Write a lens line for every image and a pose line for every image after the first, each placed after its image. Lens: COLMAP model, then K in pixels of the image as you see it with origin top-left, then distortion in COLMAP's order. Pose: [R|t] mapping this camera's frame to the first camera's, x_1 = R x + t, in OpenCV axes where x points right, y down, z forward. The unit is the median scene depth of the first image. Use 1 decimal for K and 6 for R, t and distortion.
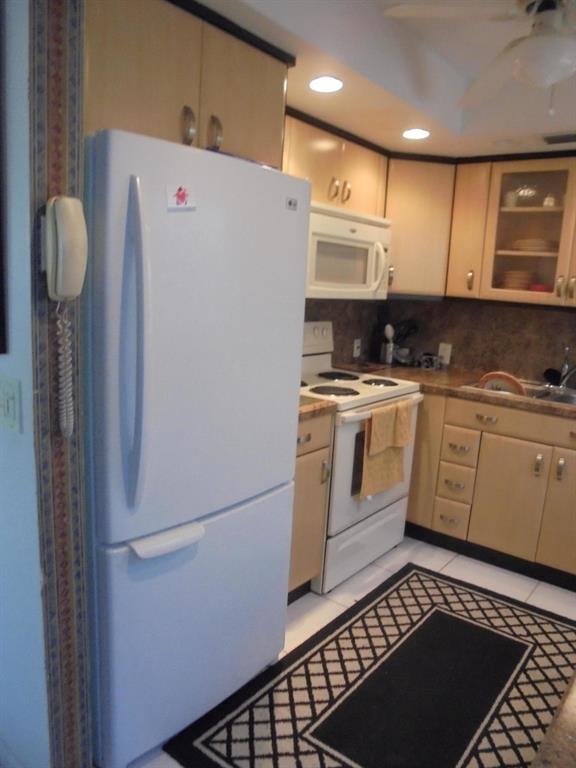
lens RADIAL K [[579.1, 0, 290.4], [0, 579.1, 383.3], [0, 0, 1]] dist [-0.124933, 0.095258]
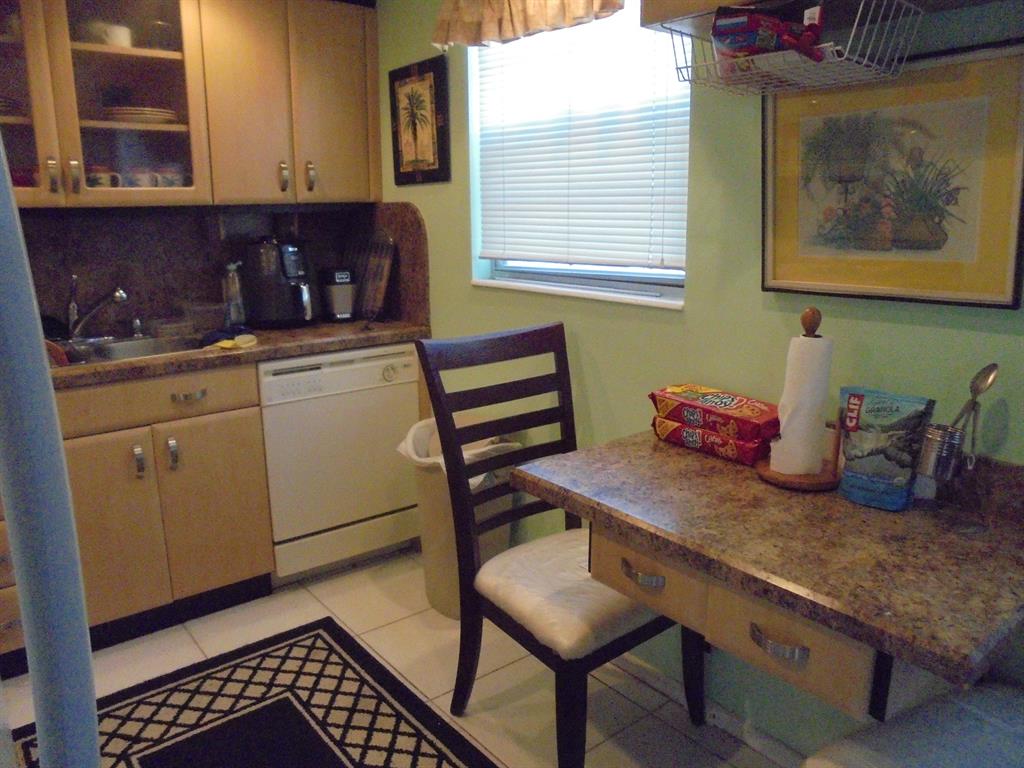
lens RADIAL K [[772.2, 0, 516.2], [0, 772.2, 384.4], [0, 0, 1]] dist [-0.124933, 0.095258]
pose [[0.203321, -0.282233, 0.937553, -0.254068], [0.186769, 0.951151, 0.245823, -0.069036], [-0.961134, 0.125125, 0.246101, 0.402563]]
